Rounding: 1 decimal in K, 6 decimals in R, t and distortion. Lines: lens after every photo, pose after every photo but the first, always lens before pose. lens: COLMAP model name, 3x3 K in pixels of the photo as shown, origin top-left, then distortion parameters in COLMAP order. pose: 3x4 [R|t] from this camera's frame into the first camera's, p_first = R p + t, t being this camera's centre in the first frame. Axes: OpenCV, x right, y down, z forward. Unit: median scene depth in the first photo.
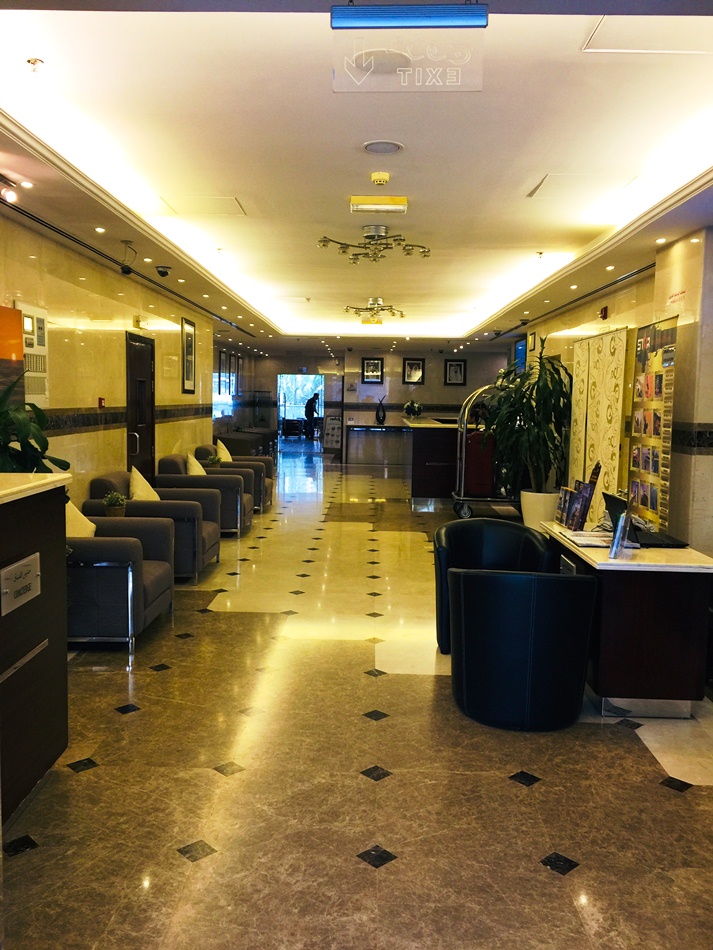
lens RADIAL K [[824.7, 0, 352.8], [0, 824.7, 480.6], [0, 0, 1]] dist [0.007081, -0.023957]
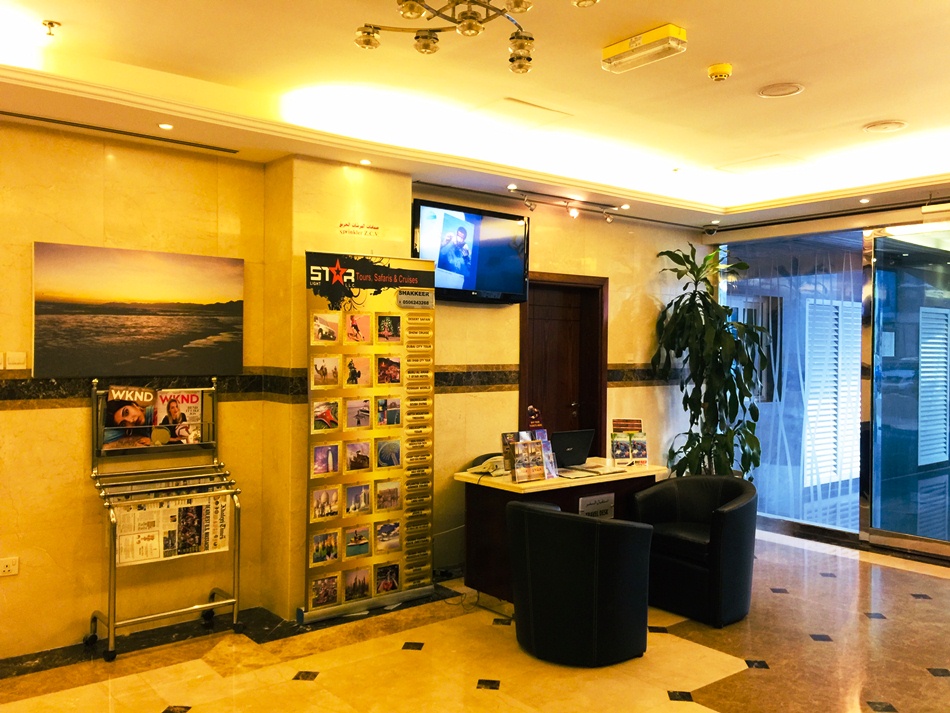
lens RADIAL K [[824.7, 0, 477.9], [0, 824.7, 354.4], [0, 0, 1]] dist [0.007081, -0.023957]
pose [[-0.651458, -0.019215, 0.758441, -0.369133], [0.064406, 0.994670, 0.080521, -0.151502], [-0.755946, 0.101304, -0.646748, 1.498192]]
